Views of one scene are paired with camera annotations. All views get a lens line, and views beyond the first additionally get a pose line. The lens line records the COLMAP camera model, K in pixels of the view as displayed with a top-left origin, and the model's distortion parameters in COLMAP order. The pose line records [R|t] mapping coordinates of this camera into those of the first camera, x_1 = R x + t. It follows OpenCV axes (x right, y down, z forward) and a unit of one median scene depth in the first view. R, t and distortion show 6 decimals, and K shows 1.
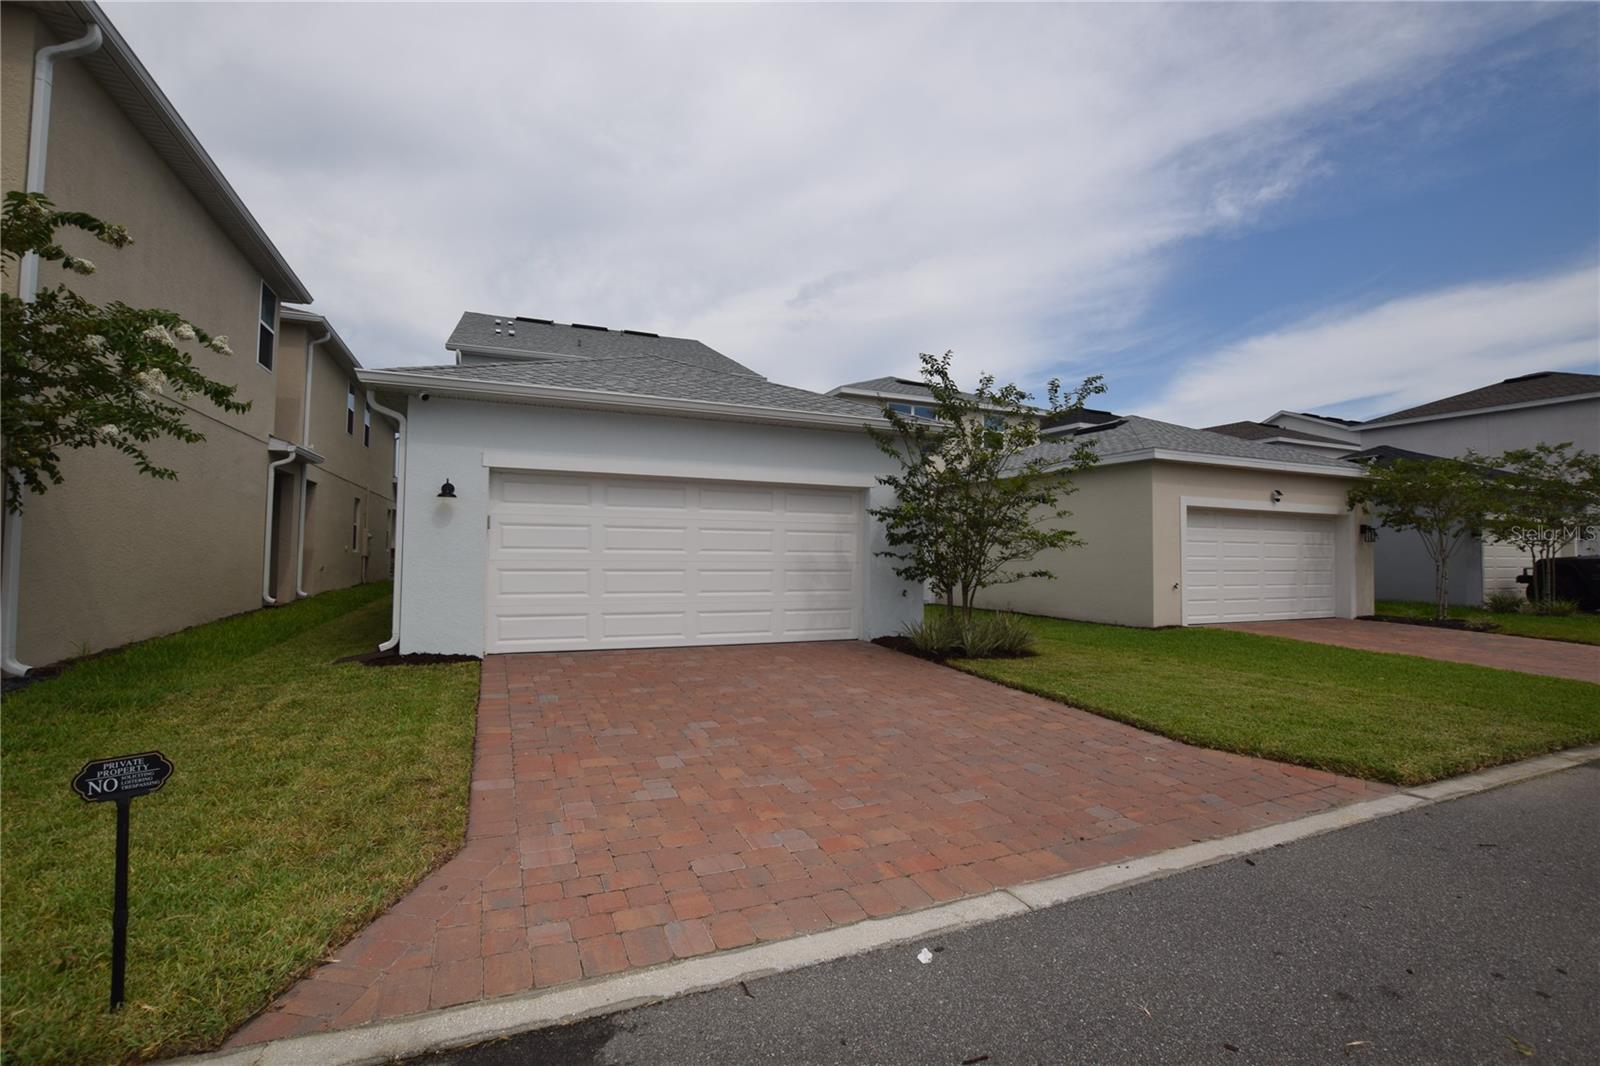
lens RADIAL K [[706.1, 0, 798.6], [0, 706.1, 526.1], [0, 0, 1]] dist [-0.037161, 0.006080]
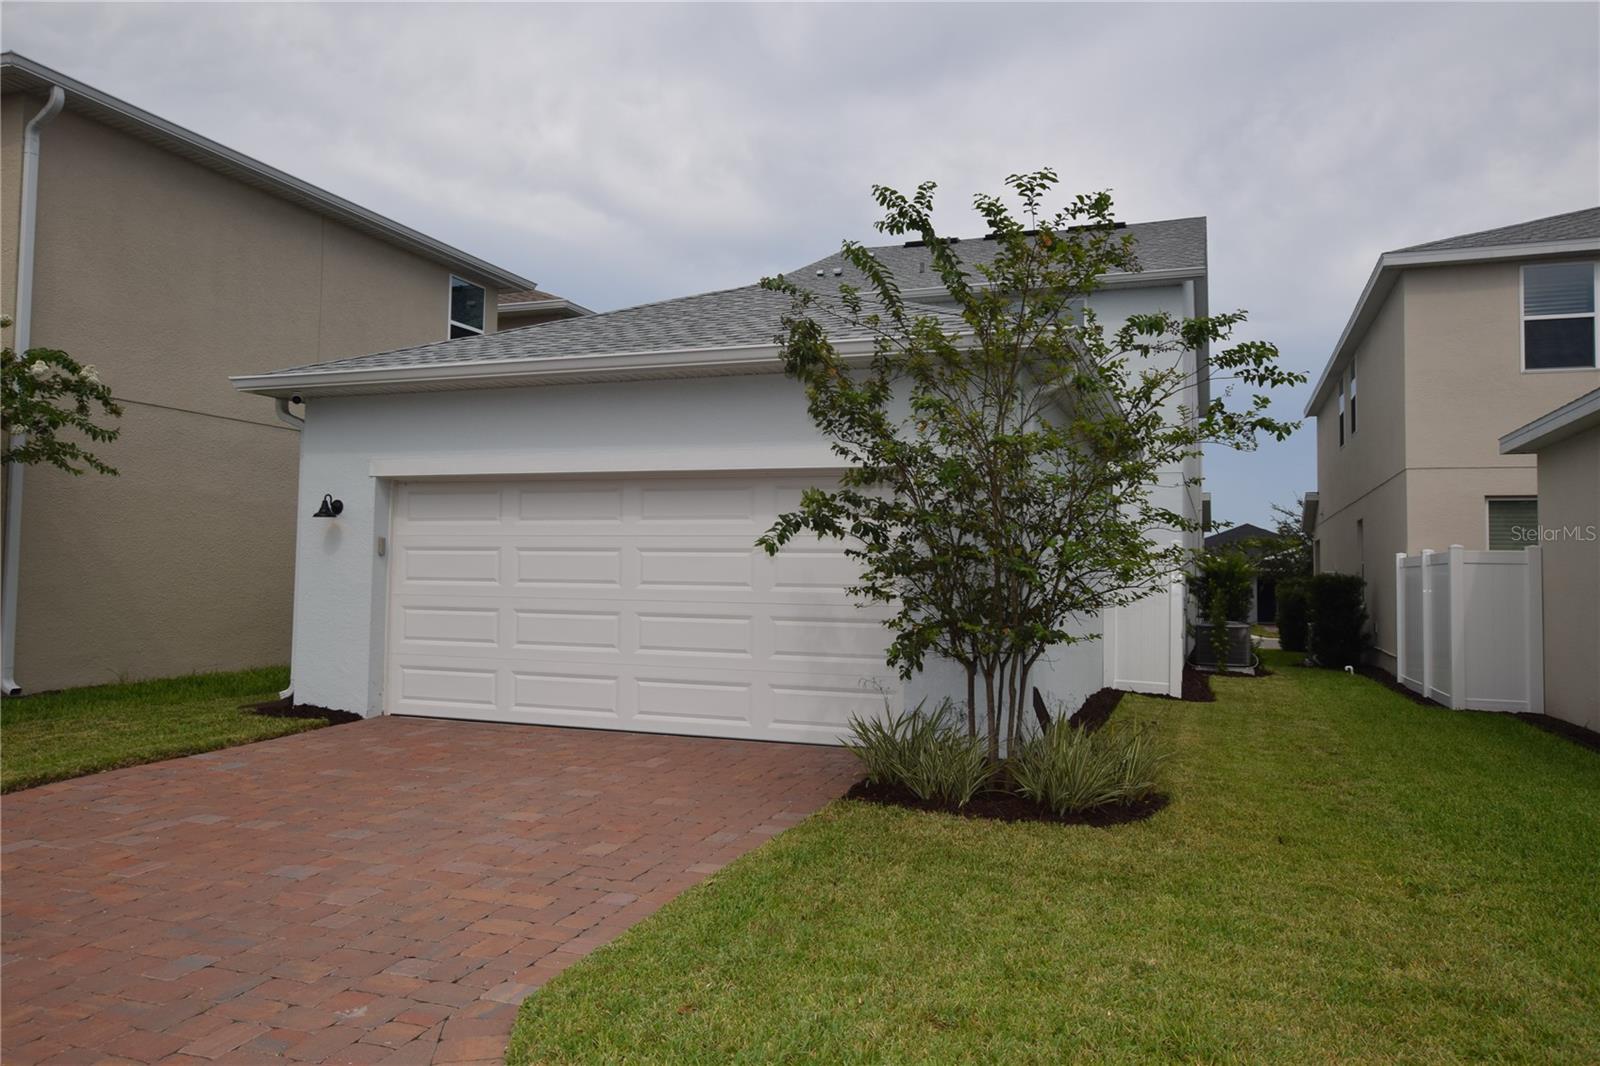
lens RADIAL K [[1107.8, 0, 795.0], [0, 1107.8, 528.9], [0, 0, 1]] dist [-0.007242, 0.013499]
pose [[0.724163, -0.029670, -0.688990, 0.785145], [0.018557, 0.999551, -0.023539, 0.013059], [0.689379, 0.004260, 0.724388, 0.432841]]
